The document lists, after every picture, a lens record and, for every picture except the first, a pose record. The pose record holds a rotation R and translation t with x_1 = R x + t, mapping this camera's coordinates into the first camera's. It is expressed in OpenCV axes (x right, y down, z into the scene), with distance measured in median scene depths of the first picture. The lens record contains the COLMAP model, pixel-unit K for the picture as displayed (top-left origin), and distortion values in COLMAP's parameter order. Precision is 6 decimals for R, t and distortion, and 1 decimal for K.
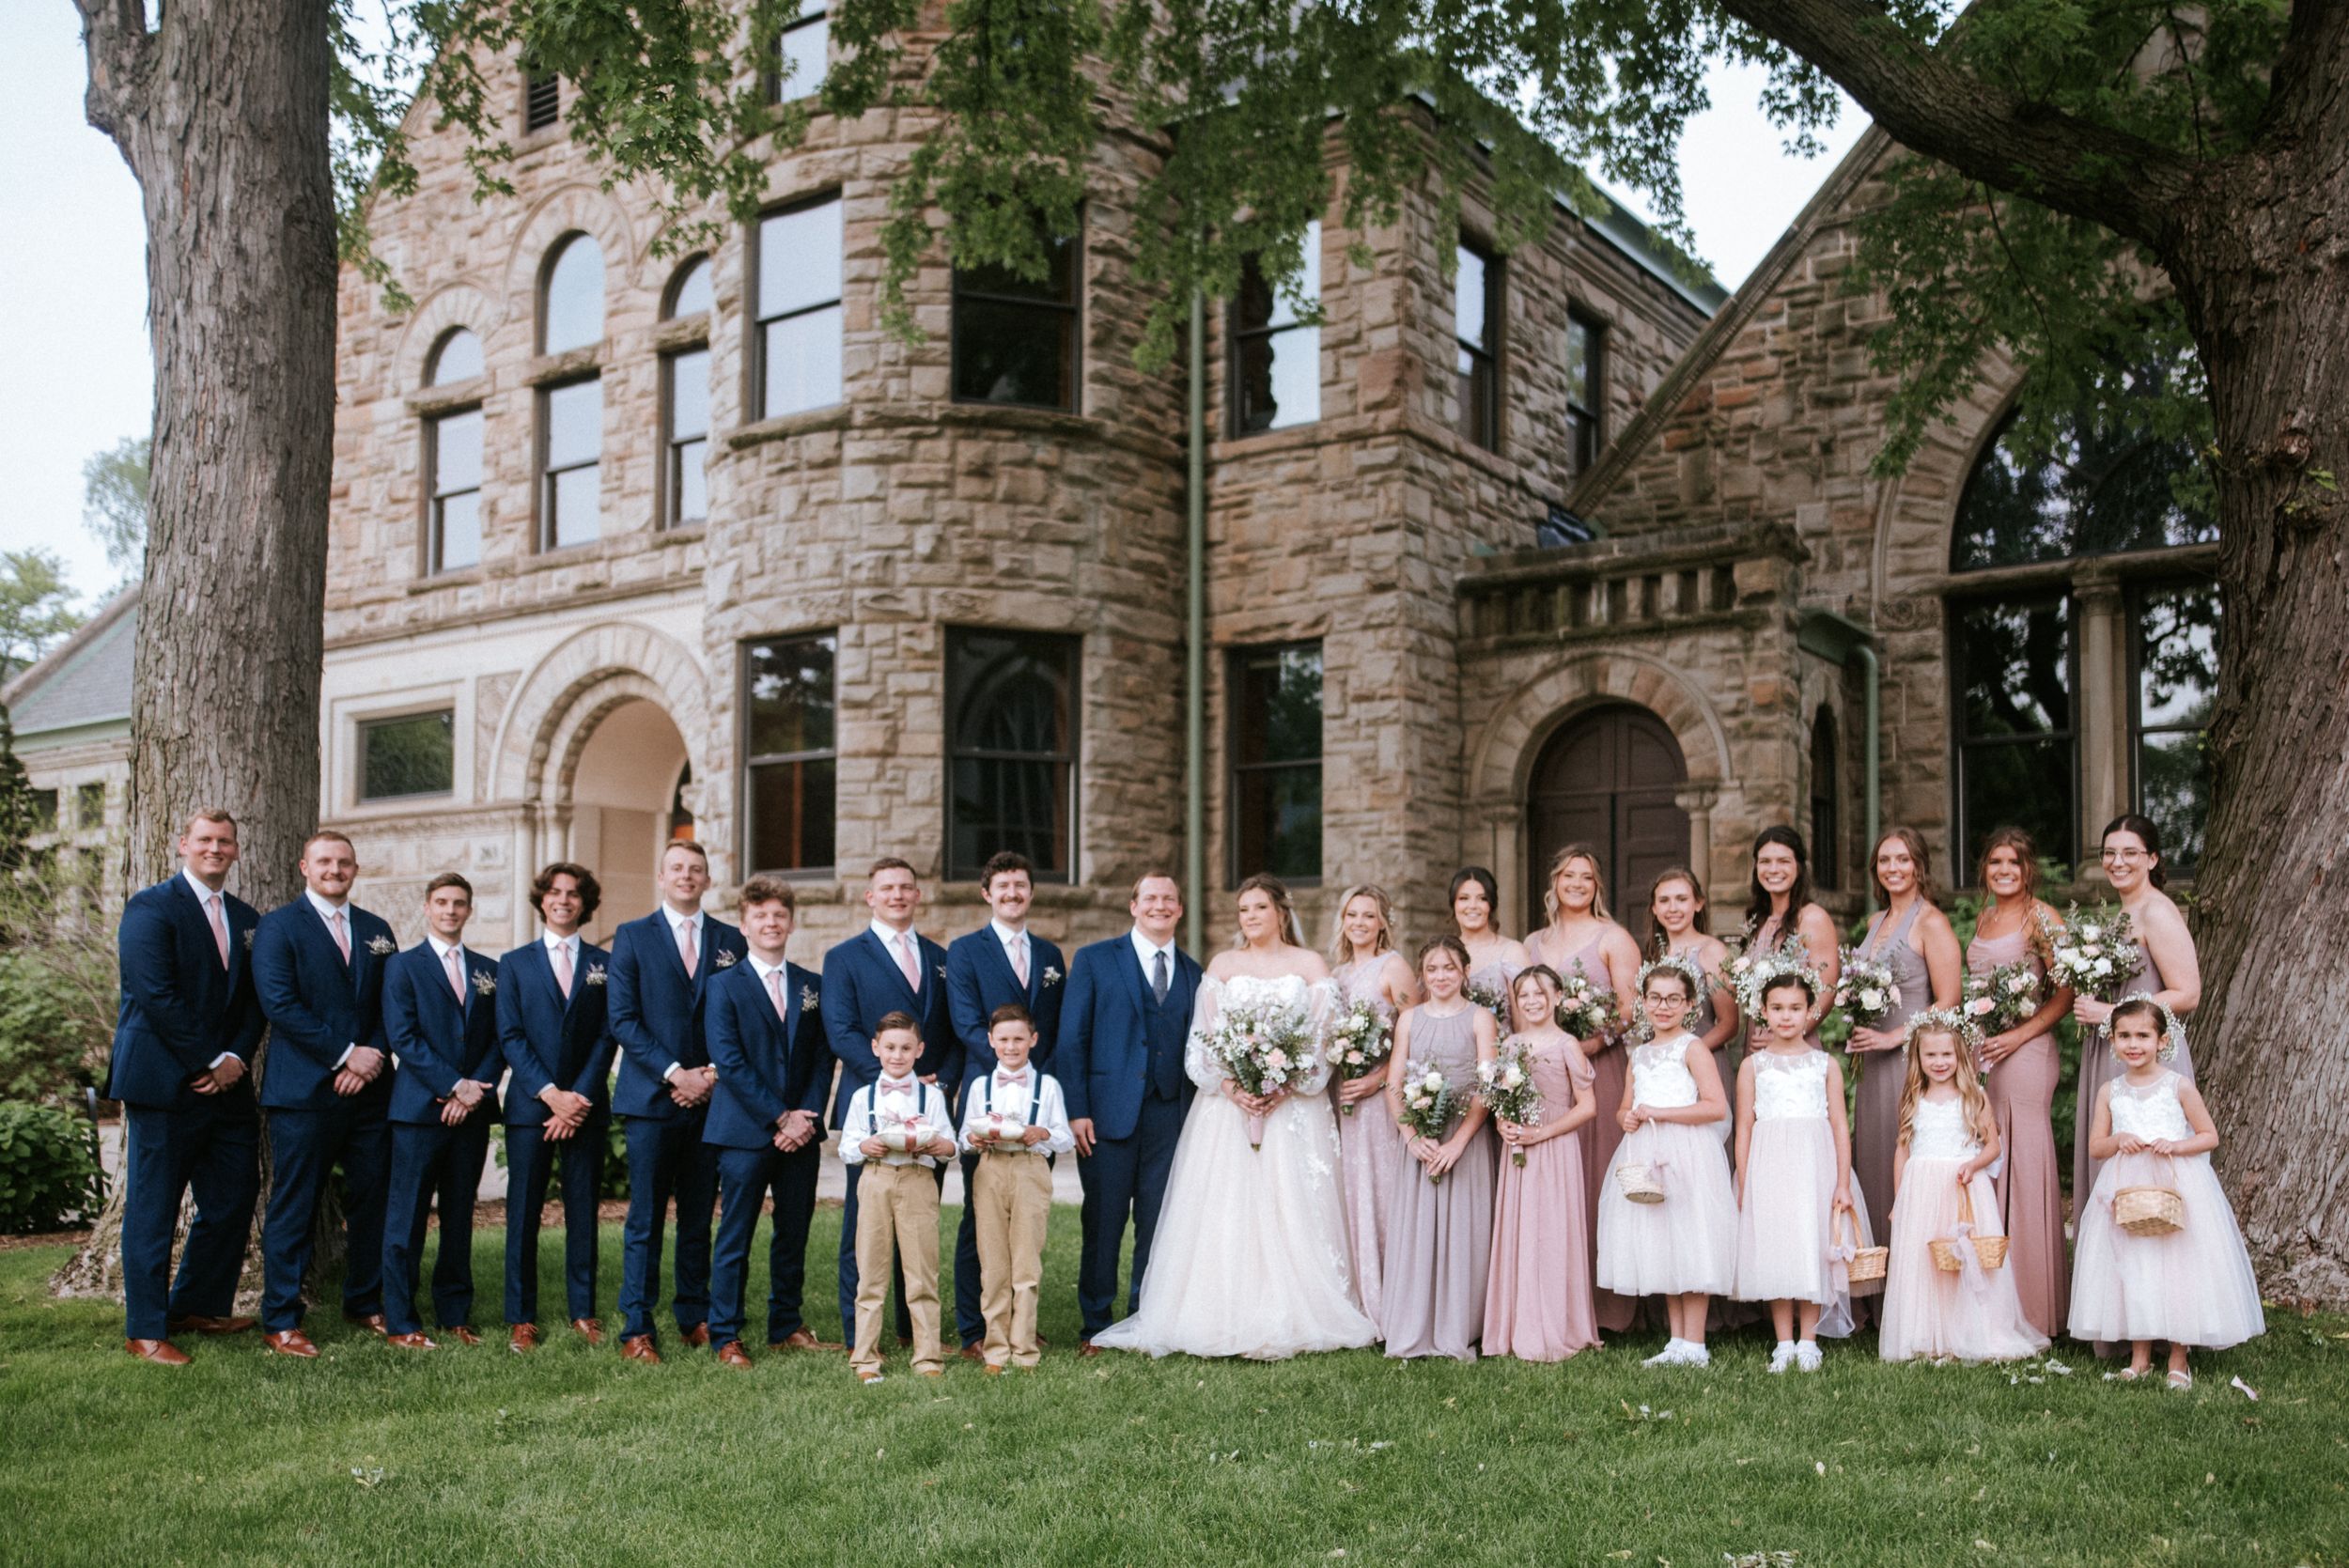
lens RADIAL K [[1884.0, 0, 1175.1], [0, 1884.0, 953.7], [0, 0, 1]] dist [-0.030492, 0.001573]
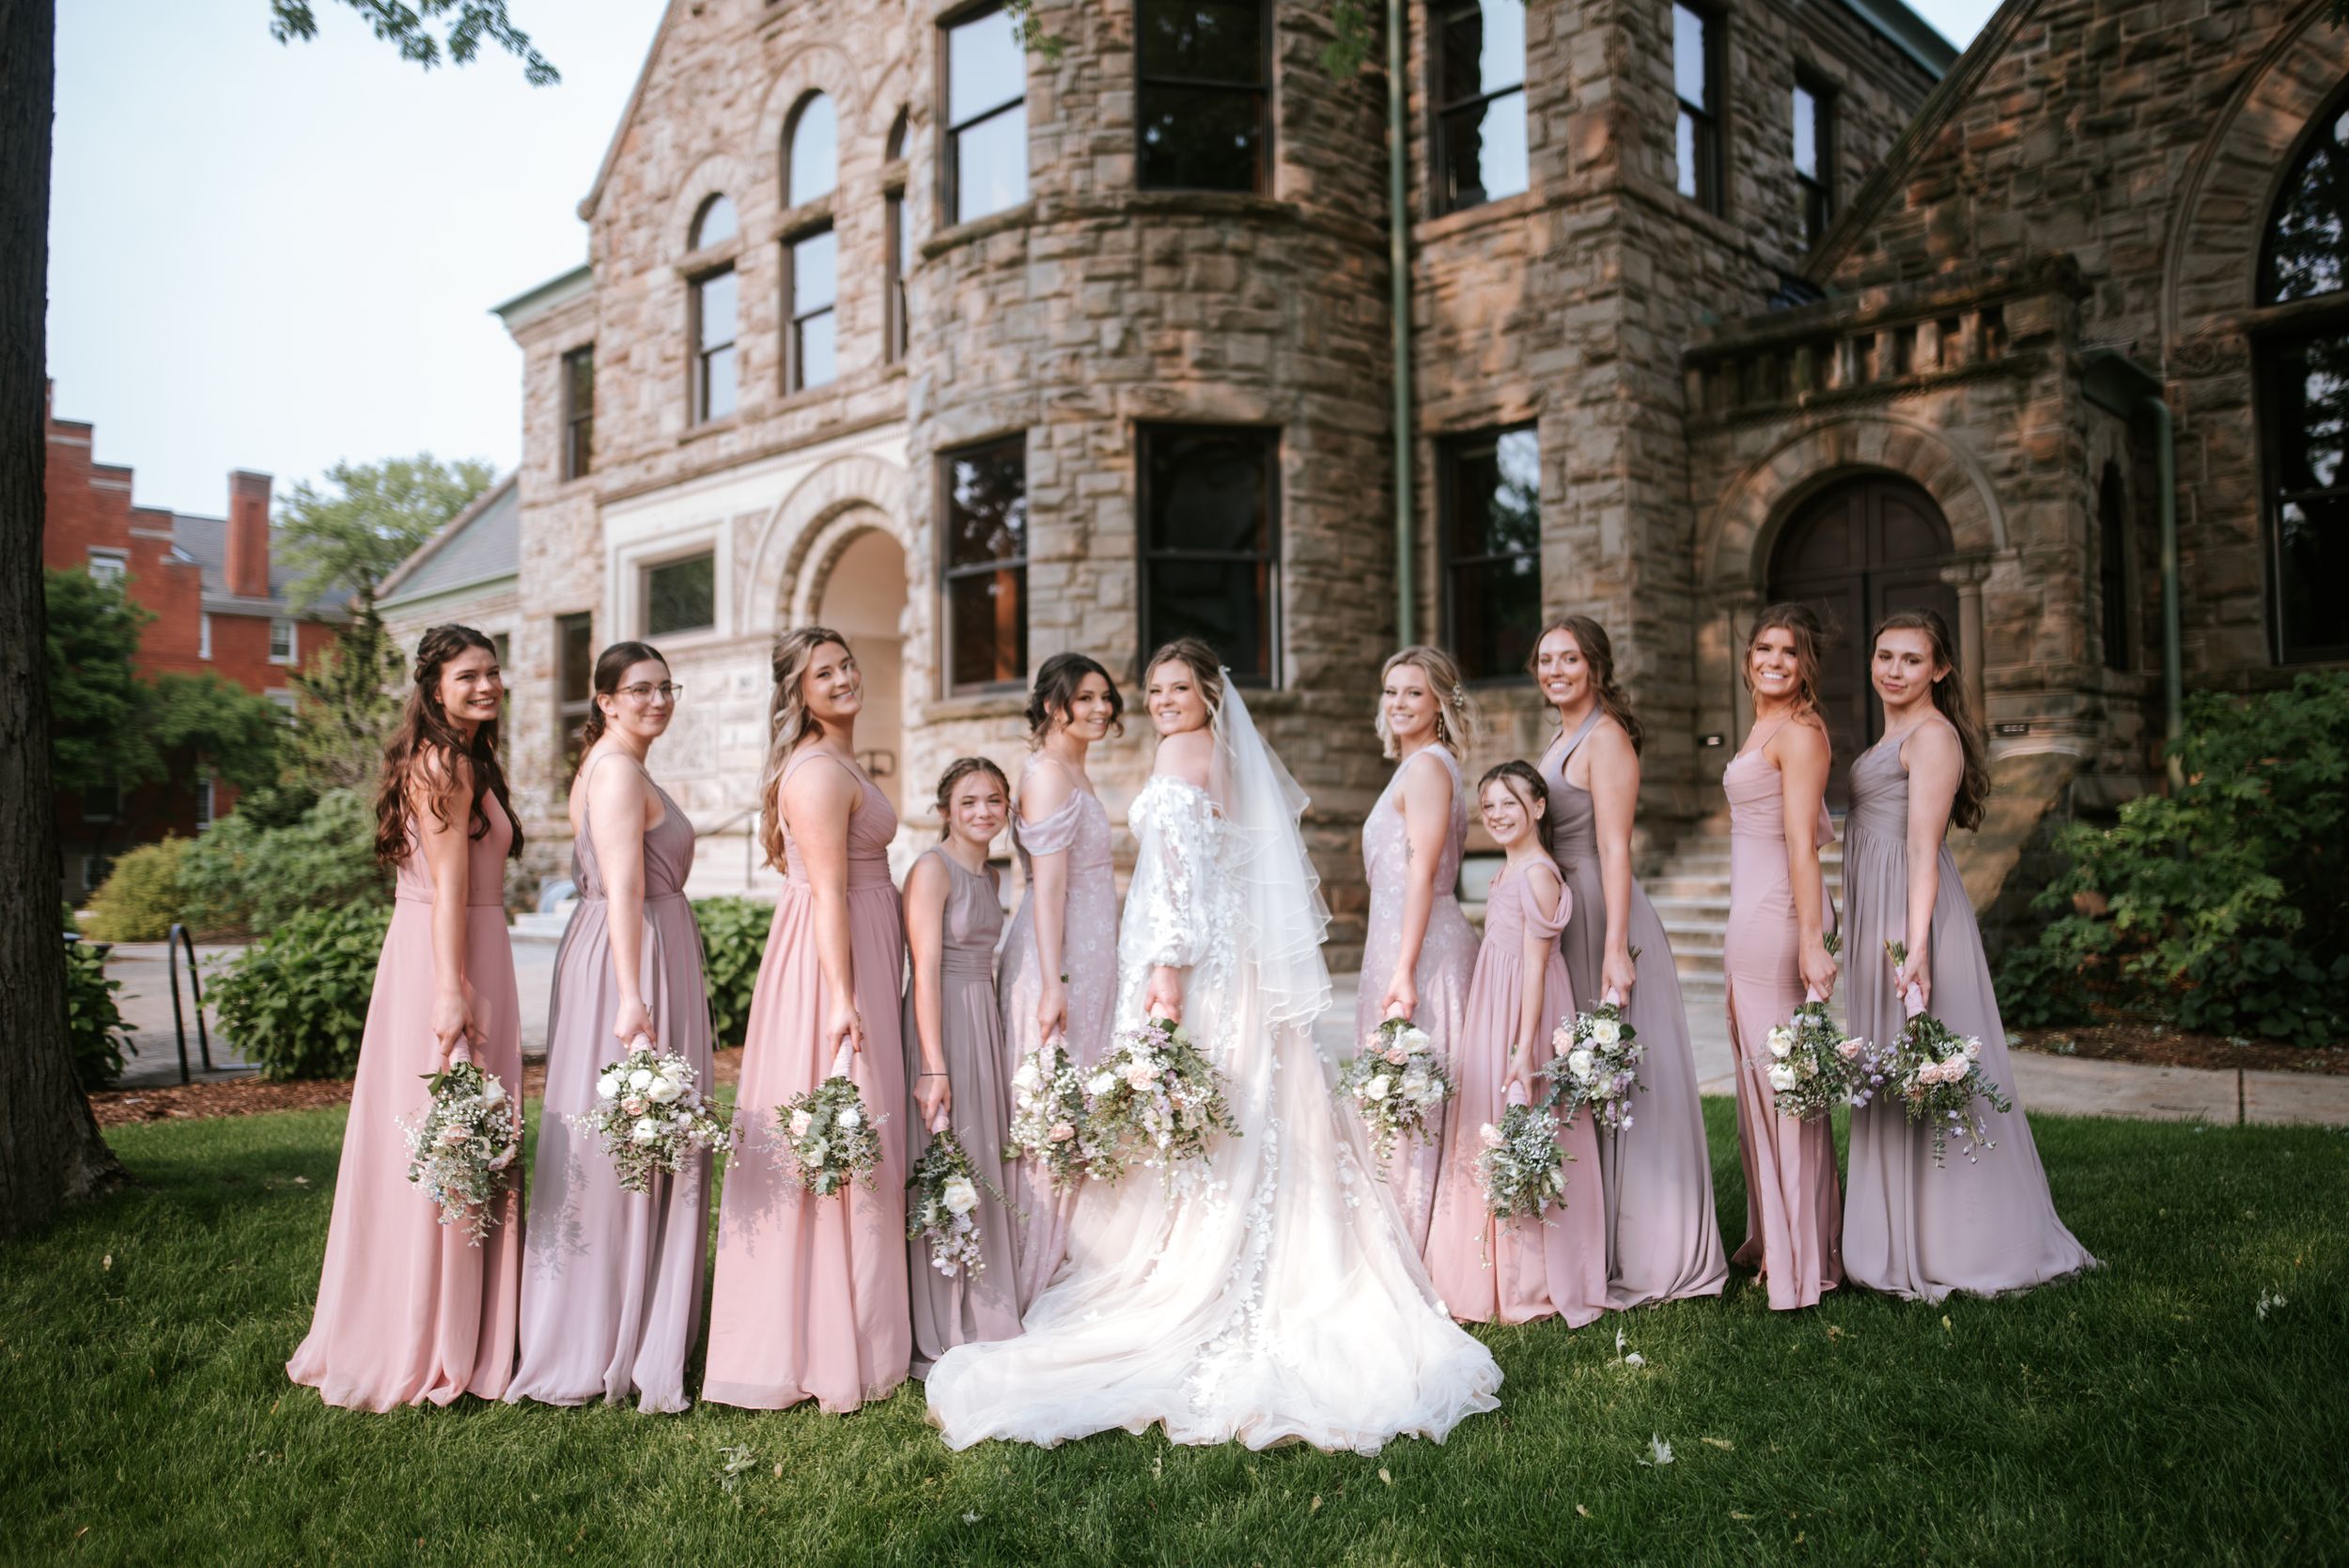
lens RADIAL K [[1617.5, 0, 1219.0], [0, 1617.5, 764.4], [0, 0, 1]] dist [-0.050011, 0.042579]
pose [[0.990772, -0.021999, -0.133739, 0.024940], [0.021257, 0.999750, -0.006976, 0.005993], [0.133859, 0.004069, 0.990992, 0.186804]]
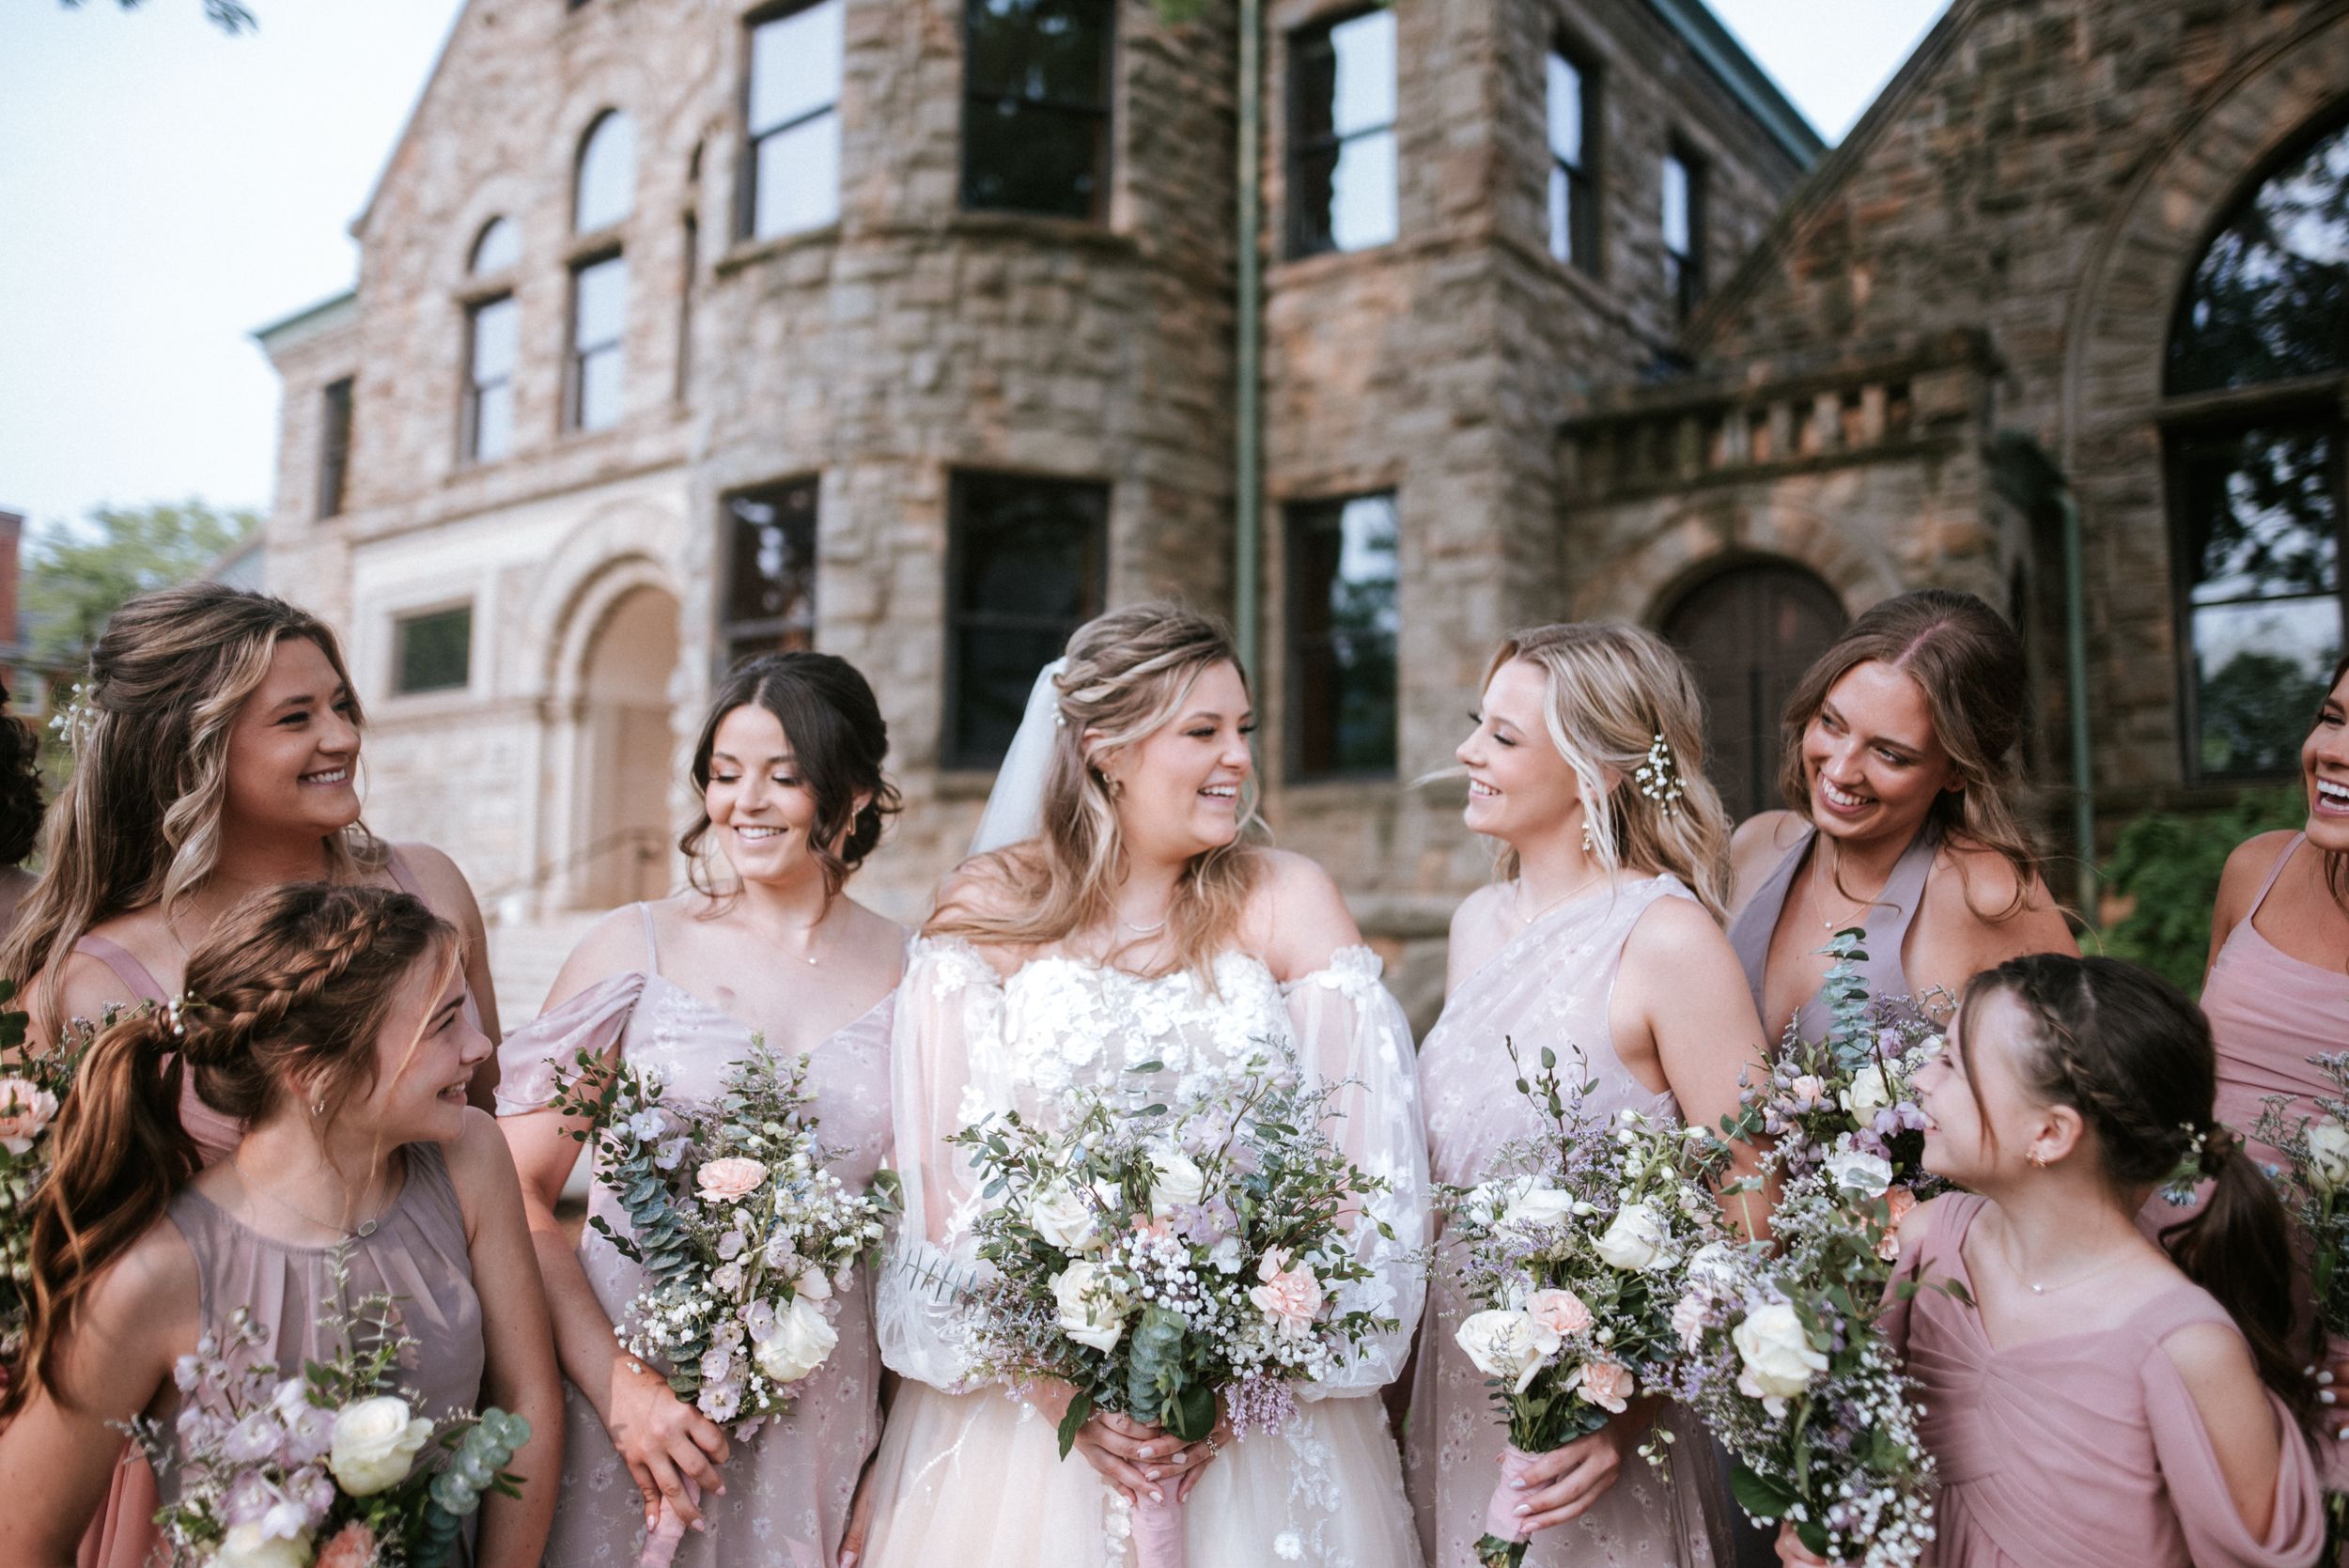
lens RADIAL K [[1618.3, 0, 1172.7], [0, 1618.3, 759.1], [0, 0, 1]] dist [-0.054702, 0.044670]
pose [[0.999017, 0.002001, -0.044287, 0.009862], [-0.004746, 0.998068, -0.061957, -0.000925], [0.044077, 0.062106, 0.997096, 0.284365]]
